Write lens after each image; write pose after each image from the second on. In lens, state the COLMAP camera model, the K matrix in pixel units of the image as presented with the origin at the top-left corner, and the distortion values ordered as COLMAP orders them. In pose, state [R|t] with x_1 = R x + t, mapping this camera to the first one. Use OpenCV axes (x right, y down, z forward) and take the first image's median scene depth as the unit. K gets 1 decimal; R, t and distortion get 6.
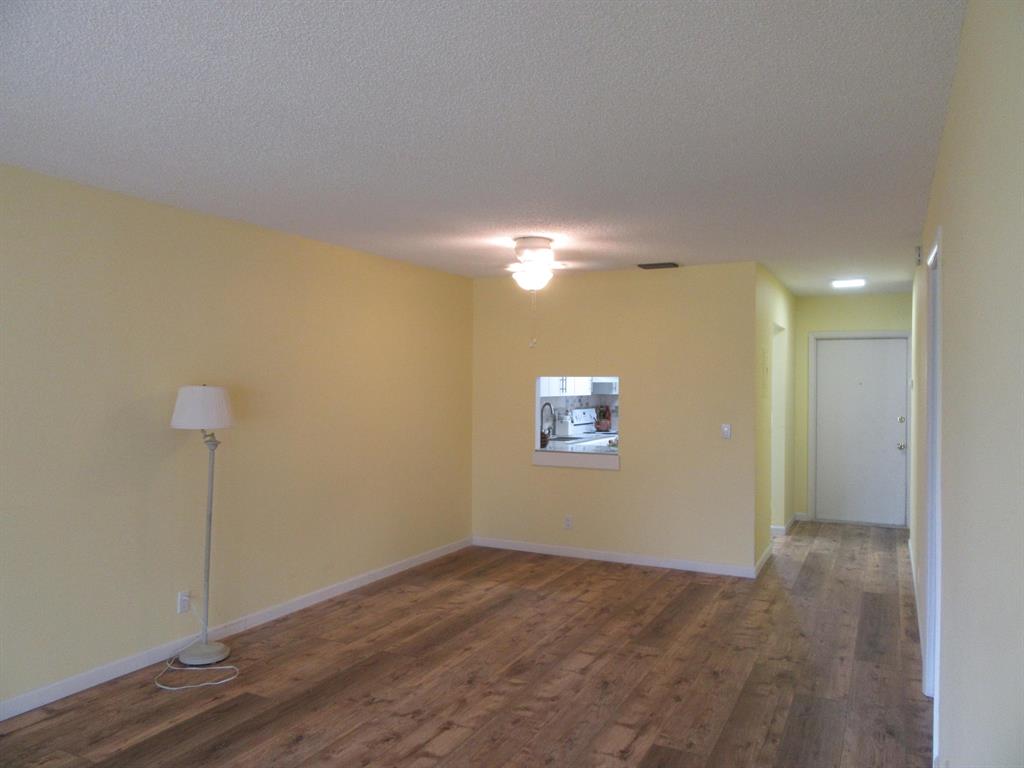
lens RADIAL K [[750.8, 0, 512.0], [0, 750.8, 381.6], [0, 0, 1]] dist [-0.021481, 0.029871]
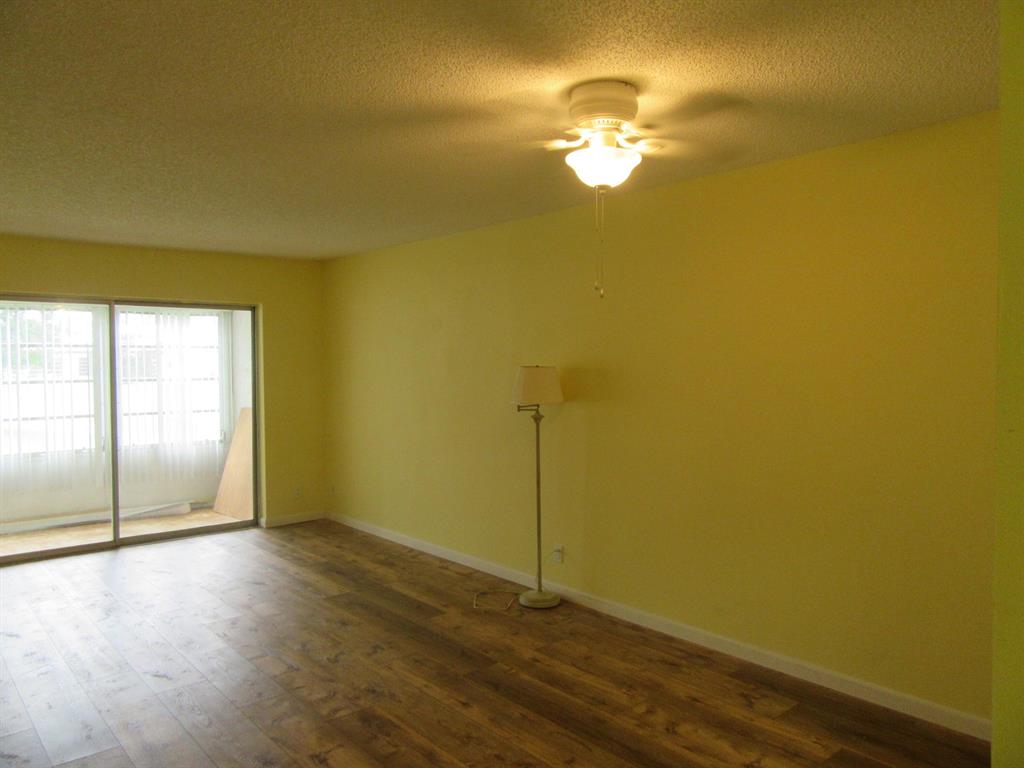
lens RADIAL K [[750.8, 0, 512.0], [0, 750.8, 381.6], [0, 0, 1]] dist [-0.021481, 0.029871]
pose [[-0.383693, 0.021997, -0.923199, 0.627890], [0.006674, 0.999756, 0.021047, 0.003491], [0.923437, 0.001914, -0.383746, 1.324953]]
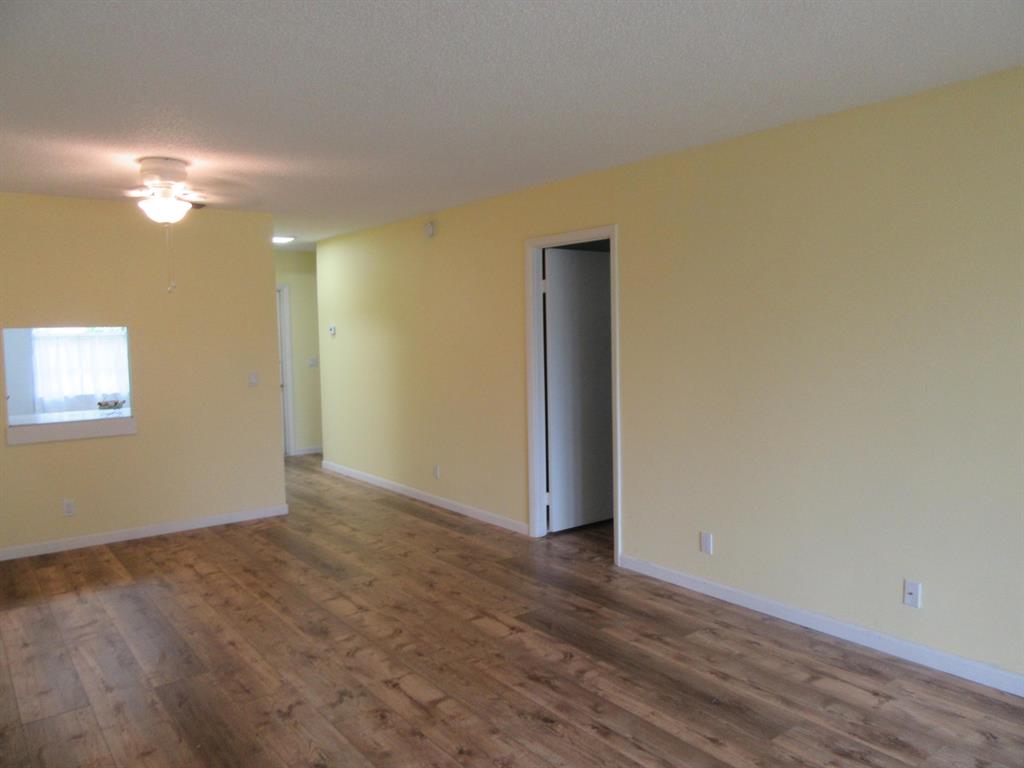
lens RADIAL K [[750.8, 0, 512.0], [0, 750.8, 381.6], [0, 0, 1]] dist [-0.021481, 0.029871]
pose [[0.436963, -0.077878, 0.896102, -0.656479], [0.017905, 0.996801, 0.077898, -0.004401], [-0.899301, -0.017994, 0.436960, 0.334224]]
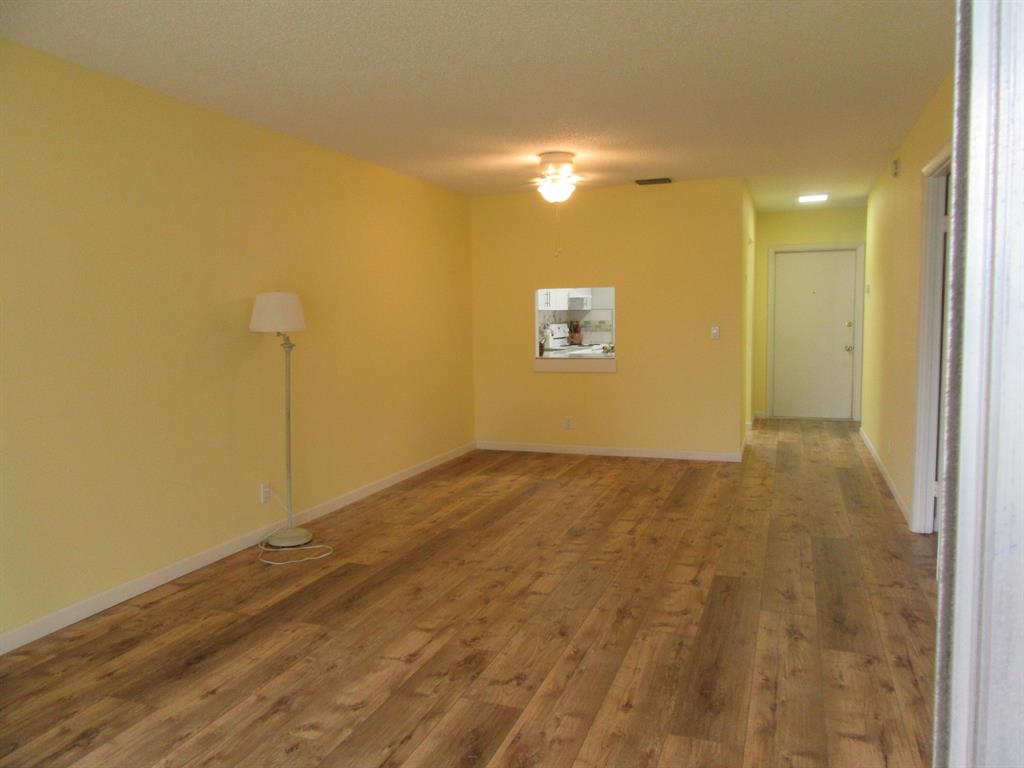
lens RADIAL K [[750.8, 0, 512.0], [0, 750.8, 381.6], [0, 0, 1]] dist [-0.021481, 0.029871]
pose [[0.993581, -0.033333, 0.108097, -0.187198], [0.023310, 0.995422, 0.092696, 0.038650], [-0.110692, -0.089581, 0.989809, -0.098308]]
